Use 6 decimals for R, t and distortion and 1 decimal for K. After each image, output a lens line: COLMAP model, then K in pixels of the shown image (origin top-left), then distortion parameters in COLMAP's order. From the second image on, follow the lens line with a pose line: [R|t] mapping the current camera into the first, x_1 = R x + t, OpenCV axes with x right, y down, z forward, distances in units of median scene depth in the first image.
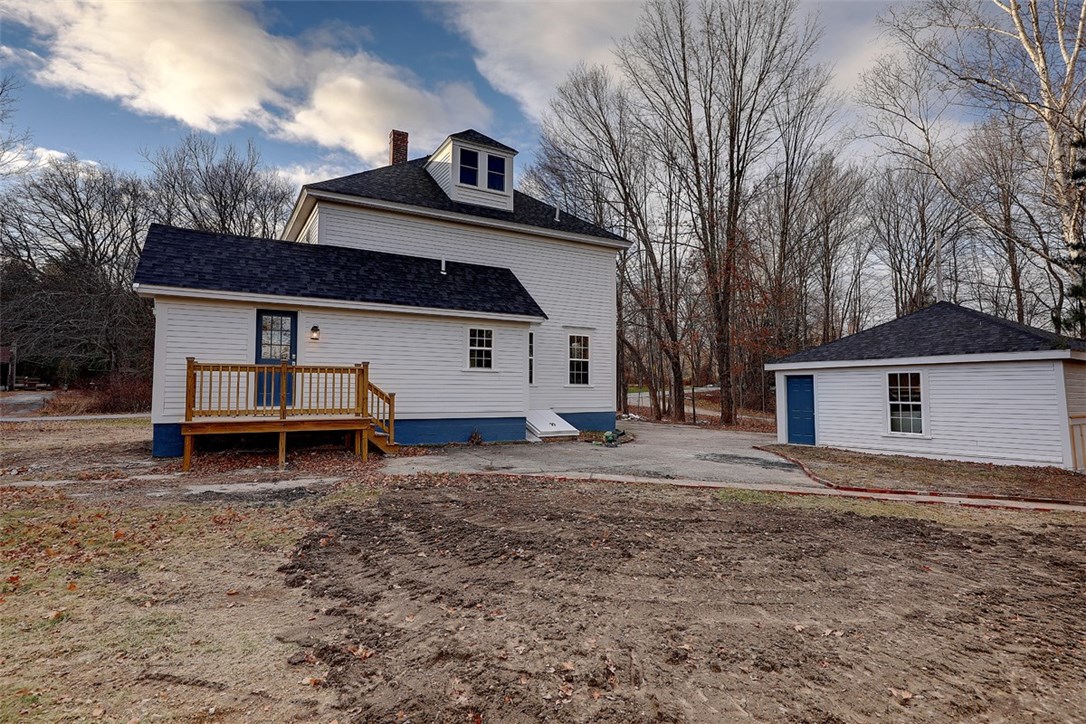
lens RADIAL K [[580.9, 0, 541.0], [0, 580.9, 362.0], [0, 0, 1]] dist [0.004702, 0.000305]
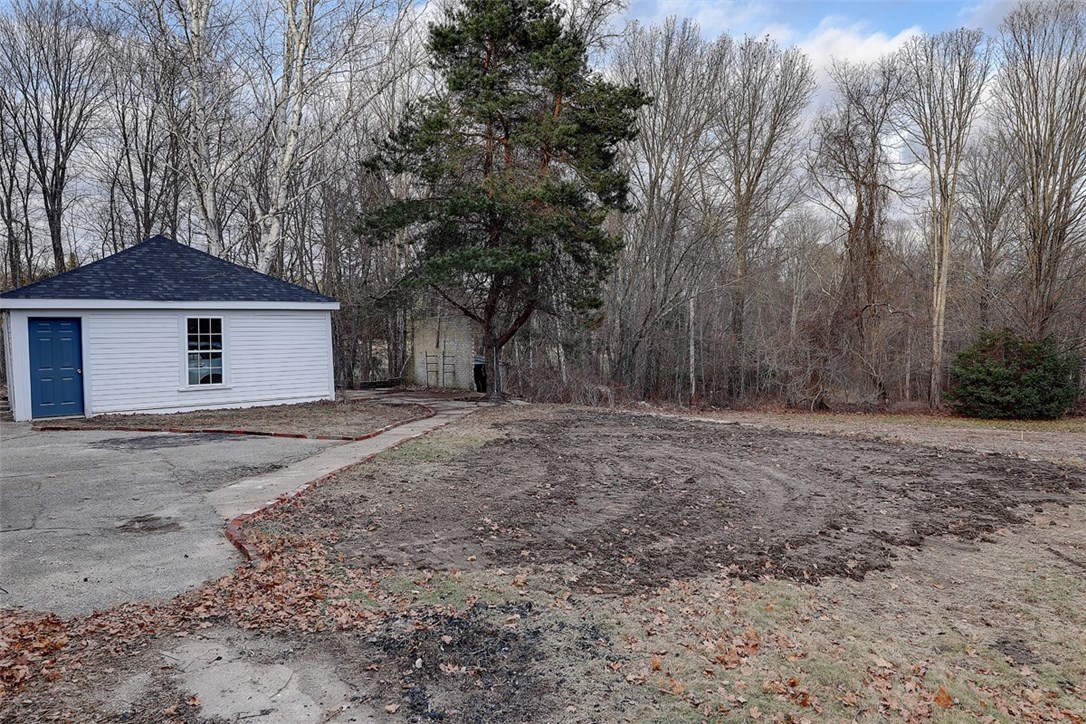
lens RADIAL K [[719.4, 0, 541.4], [0, 719.4, 359.9], [0, 0, 1]] dist [0.003159, 0.000594]
pose [[-0.094283, -0.048618, 0.994358, -0.532485], [-0.045342, 0.997980, 0.044496, 0.010484], [-0.994512, -0.040891, -0.096297, 0.594771]]
